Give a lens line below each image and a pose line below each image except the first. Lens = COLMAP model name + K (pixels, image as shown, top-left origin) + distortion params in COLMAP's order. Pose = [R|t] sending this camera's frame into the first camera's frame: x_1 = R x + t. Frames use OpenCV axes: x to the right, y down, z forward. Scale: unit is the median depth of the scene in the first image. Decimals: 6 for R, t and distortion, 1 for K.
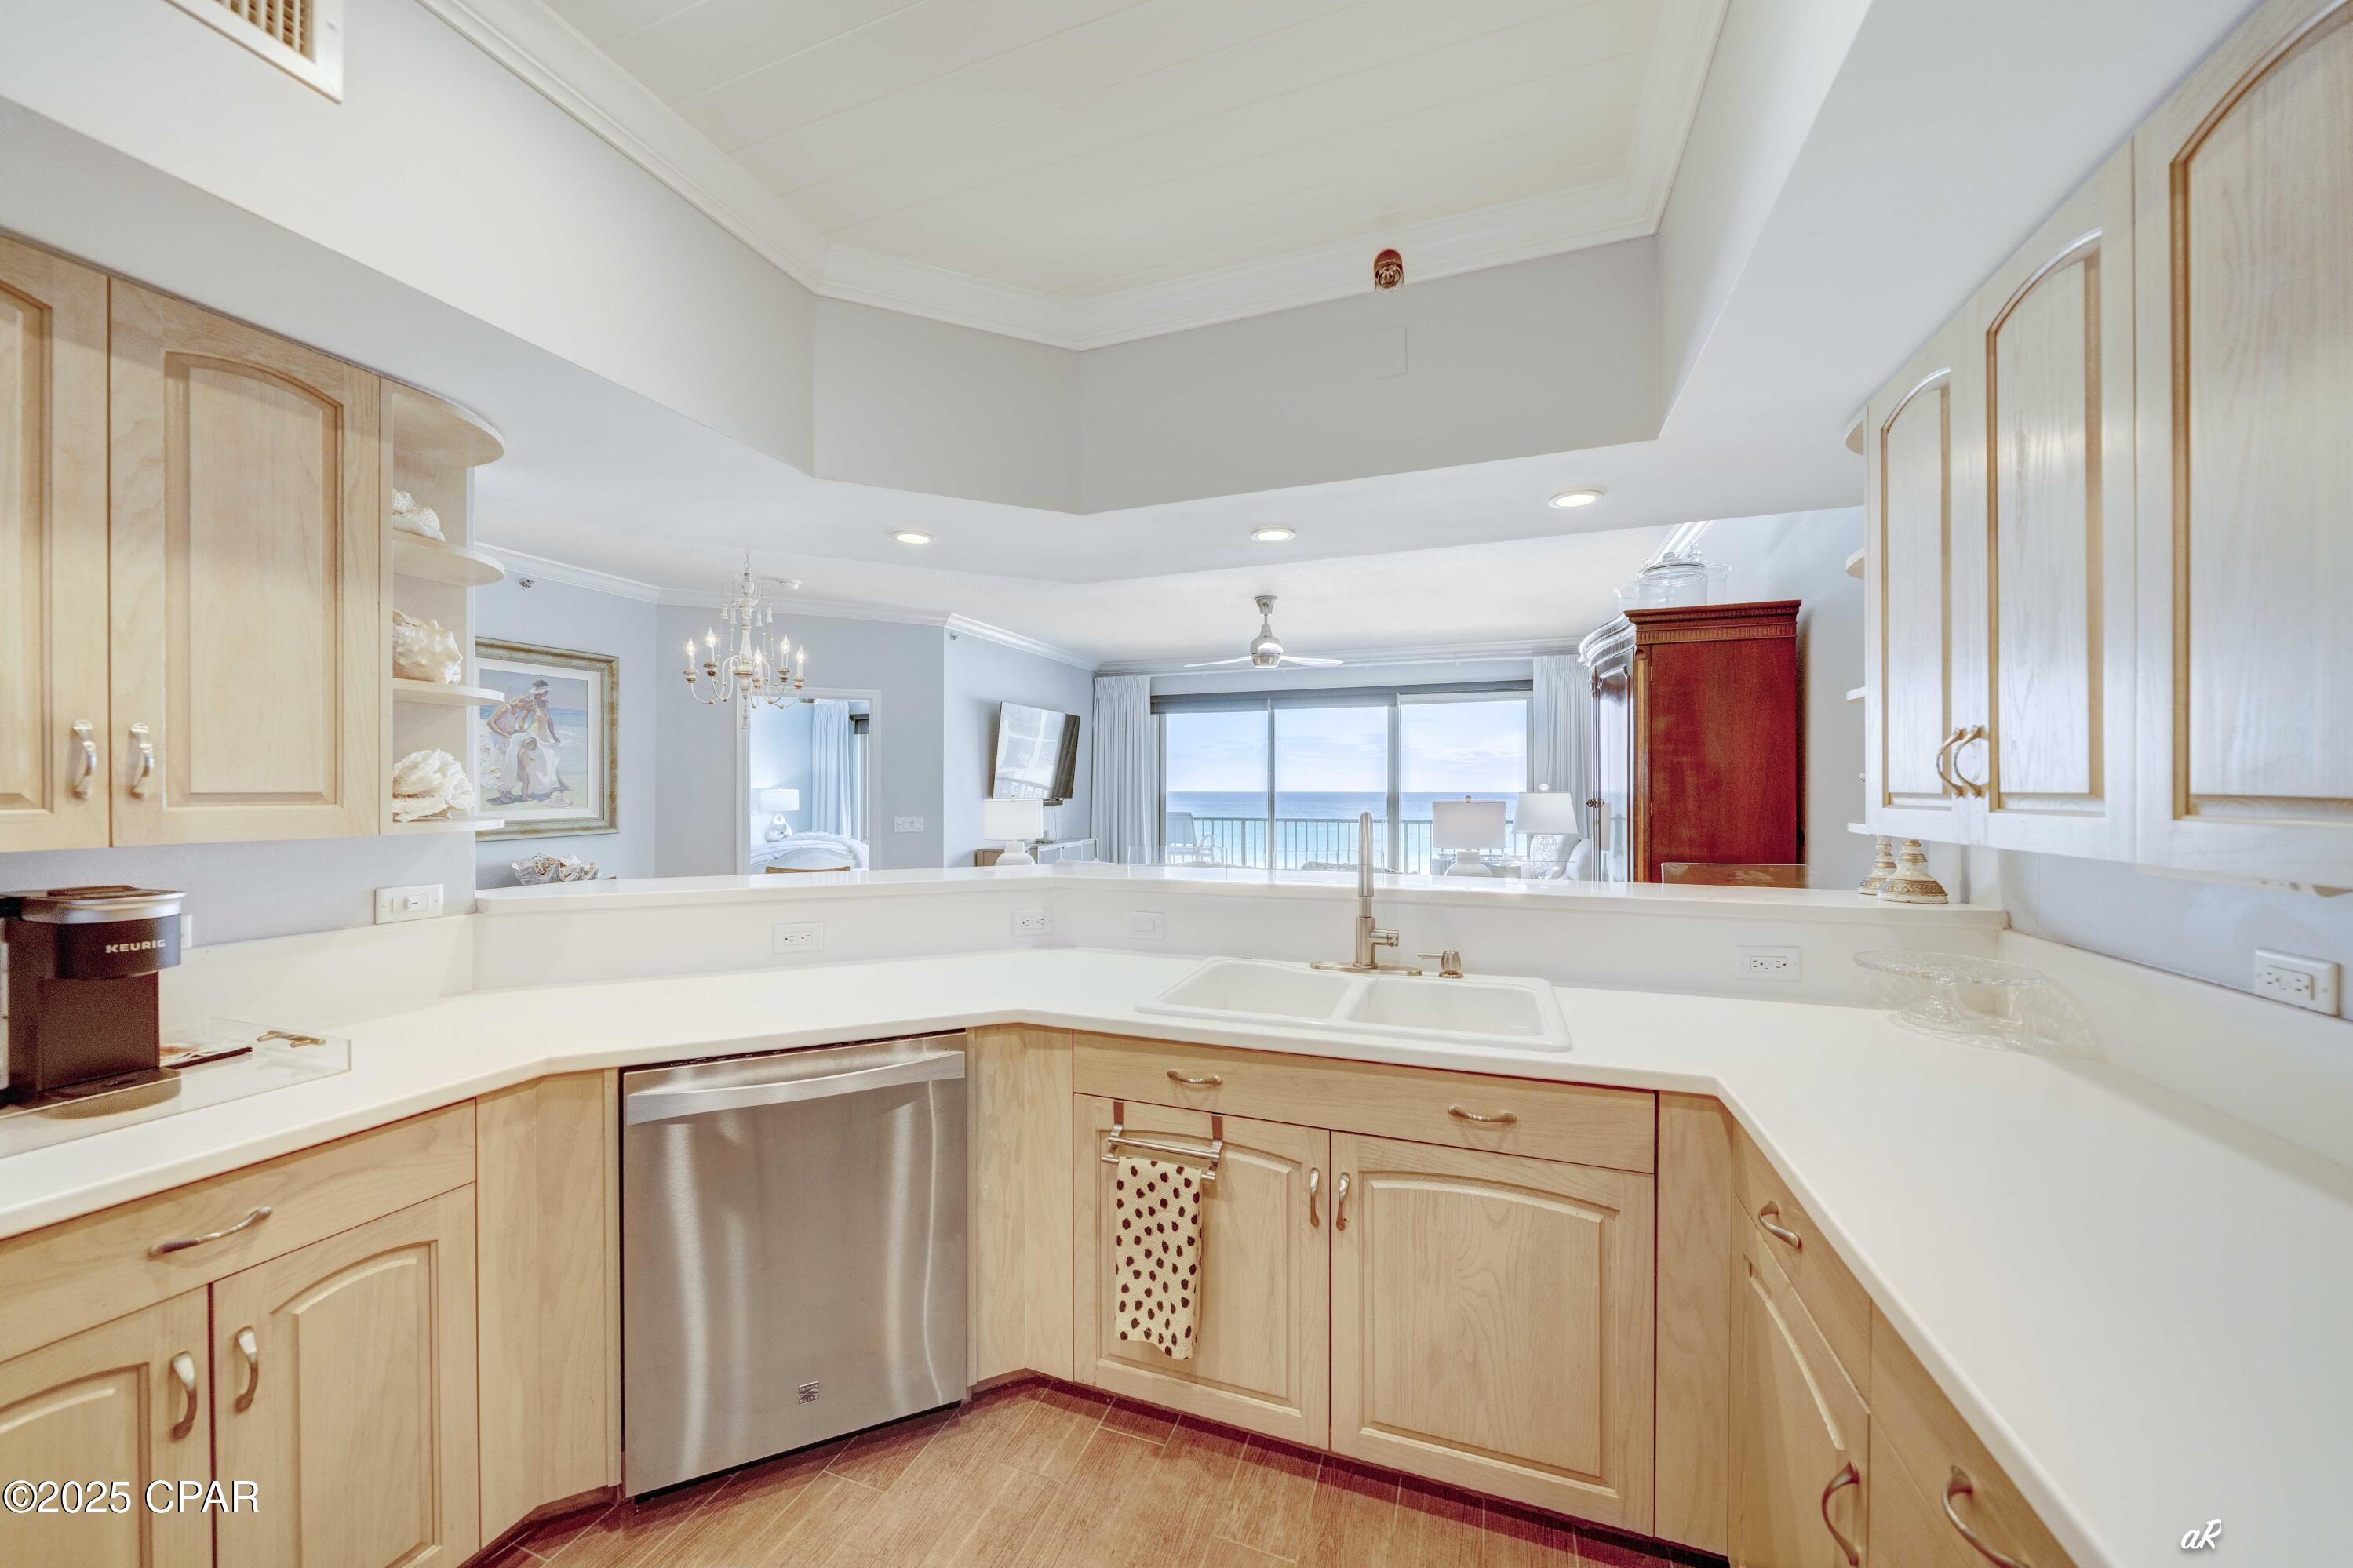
lens RADIAL K [[822.8, 0, 1183.1], [0, 822.8, 787.2], [0, 0, 1]] dist [-0.000552, 0.000114]
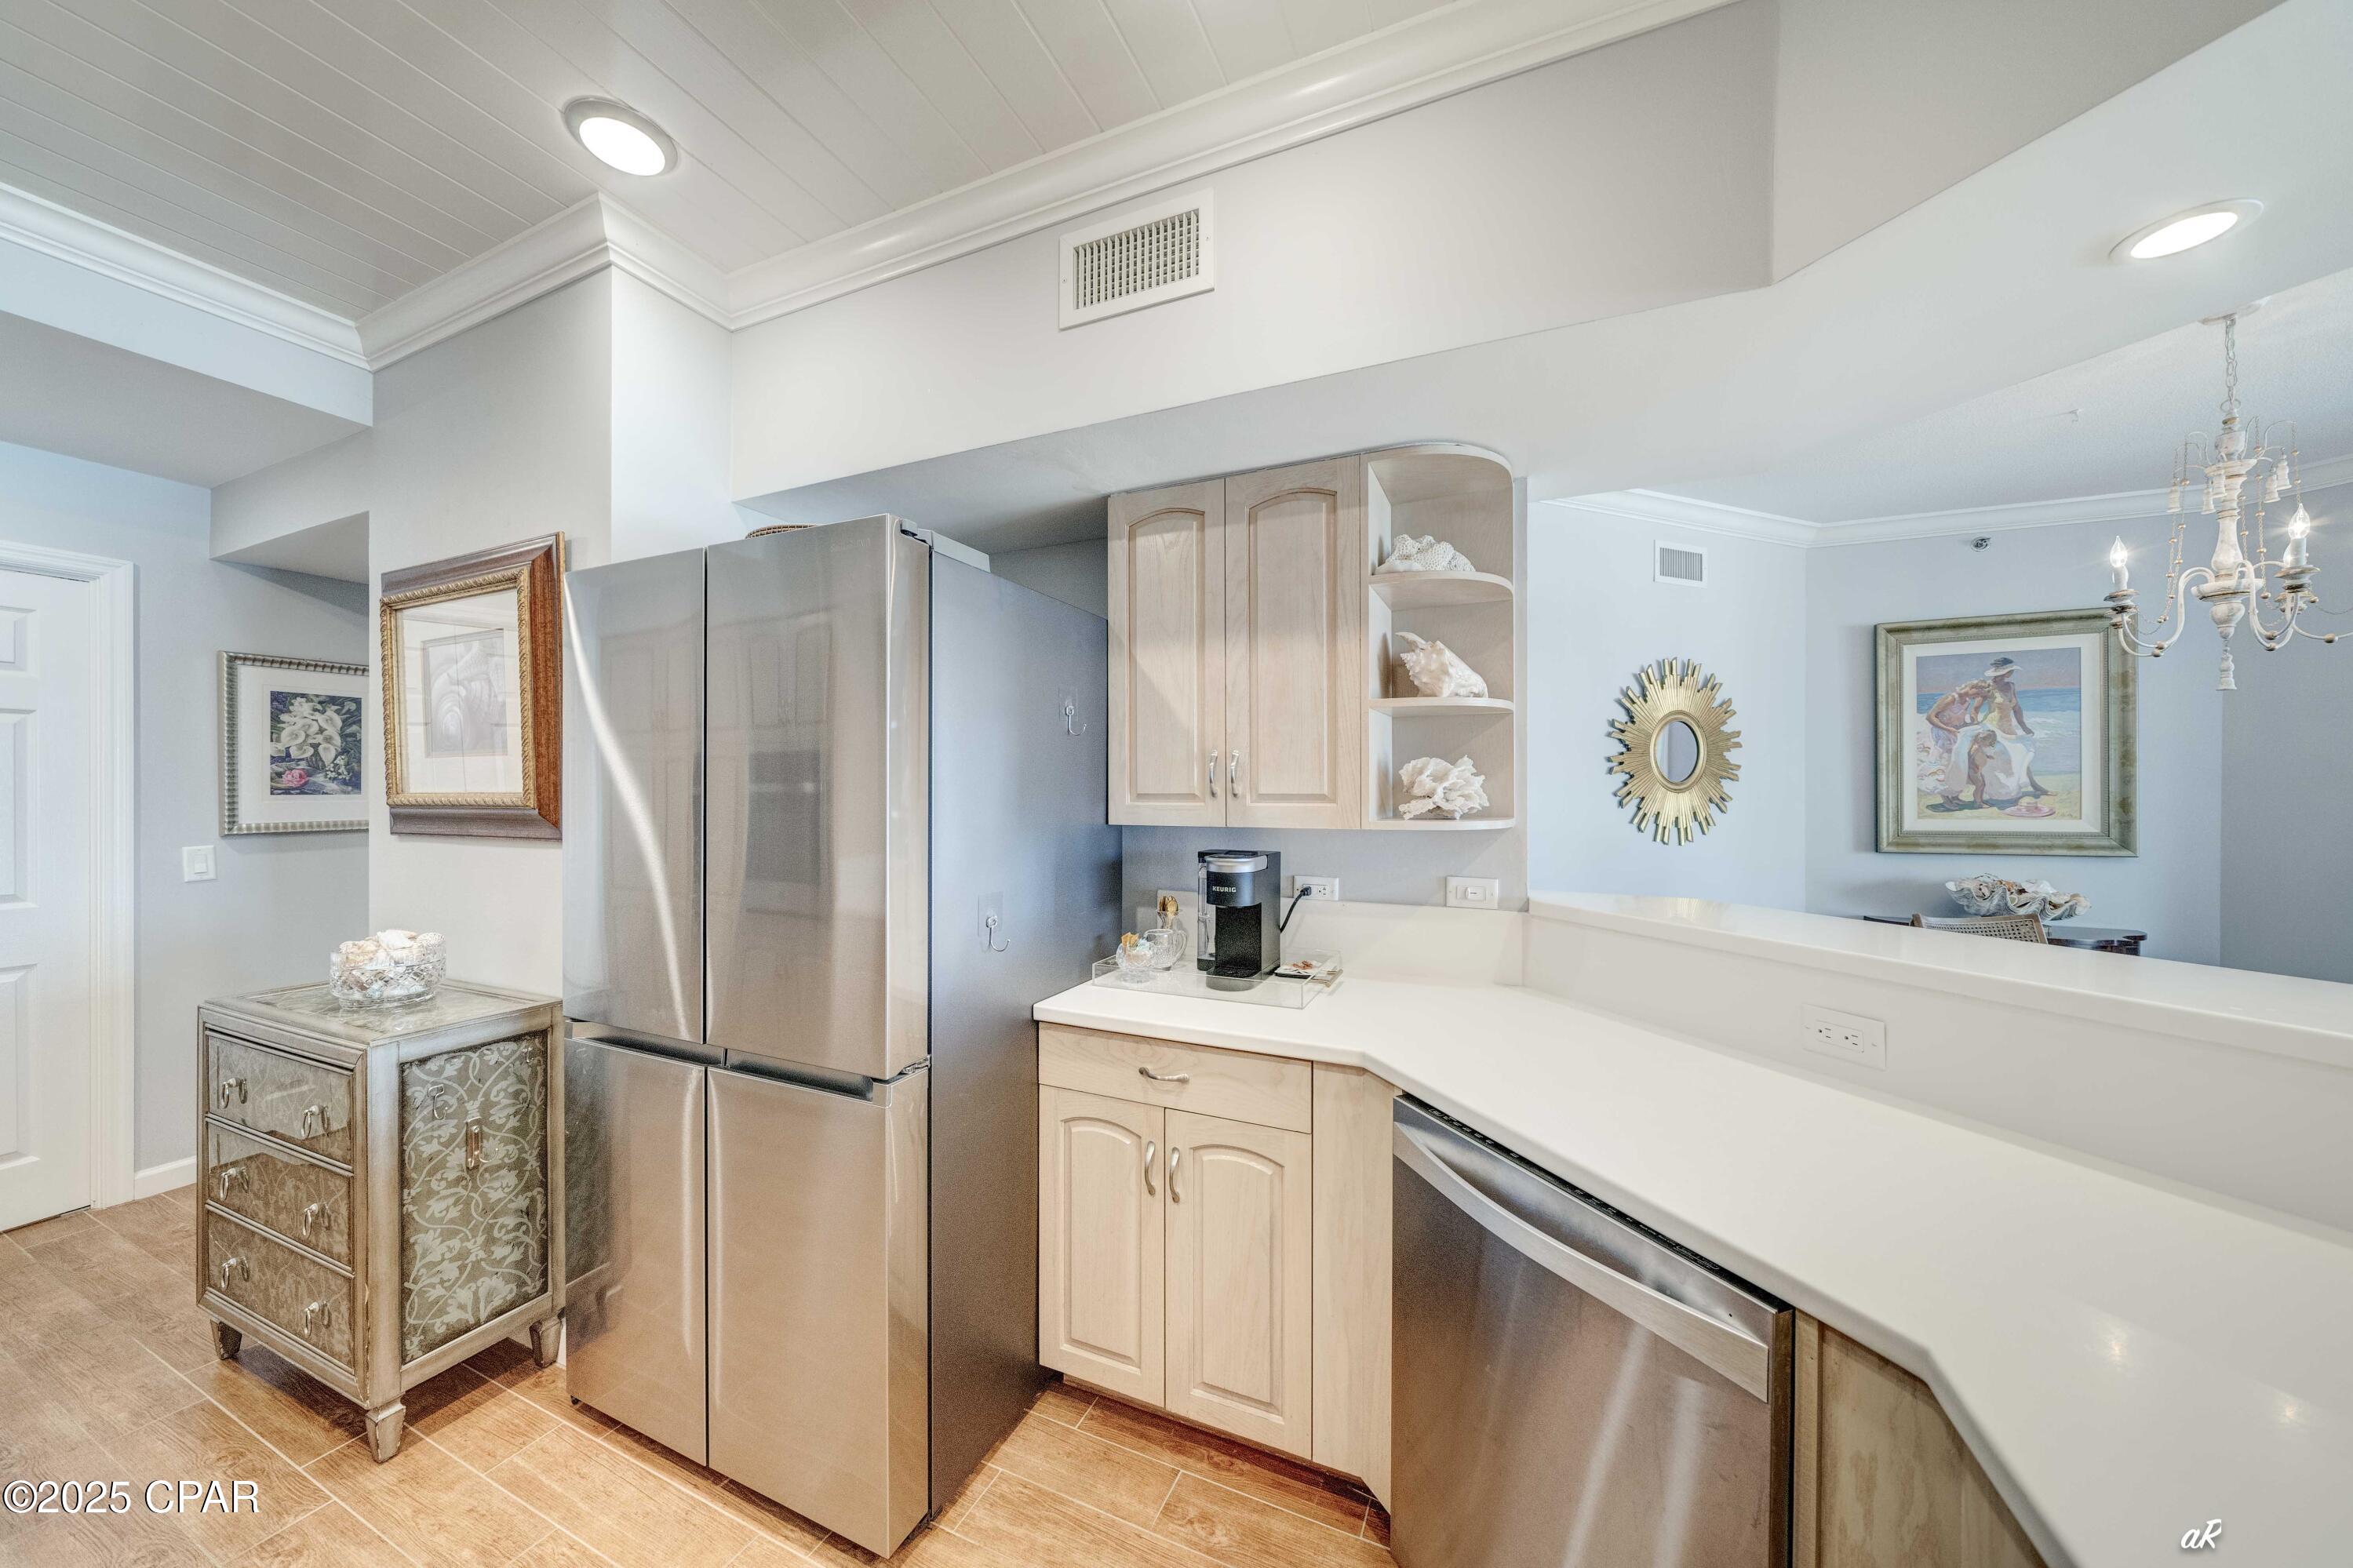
lens RADIAL K [[820.2, 0, 1149.7], [0, 820.2, 793.7], [0, 0, 1]] dist [-0.006229, -0.000131]
pose [[-0.085881, 0.002879, -0.996301, 0.085286], [-0.000861, 0.999995, 0.002963, 0.000583], [0.996305, 0.001112, -0.085878, 0.255611]]
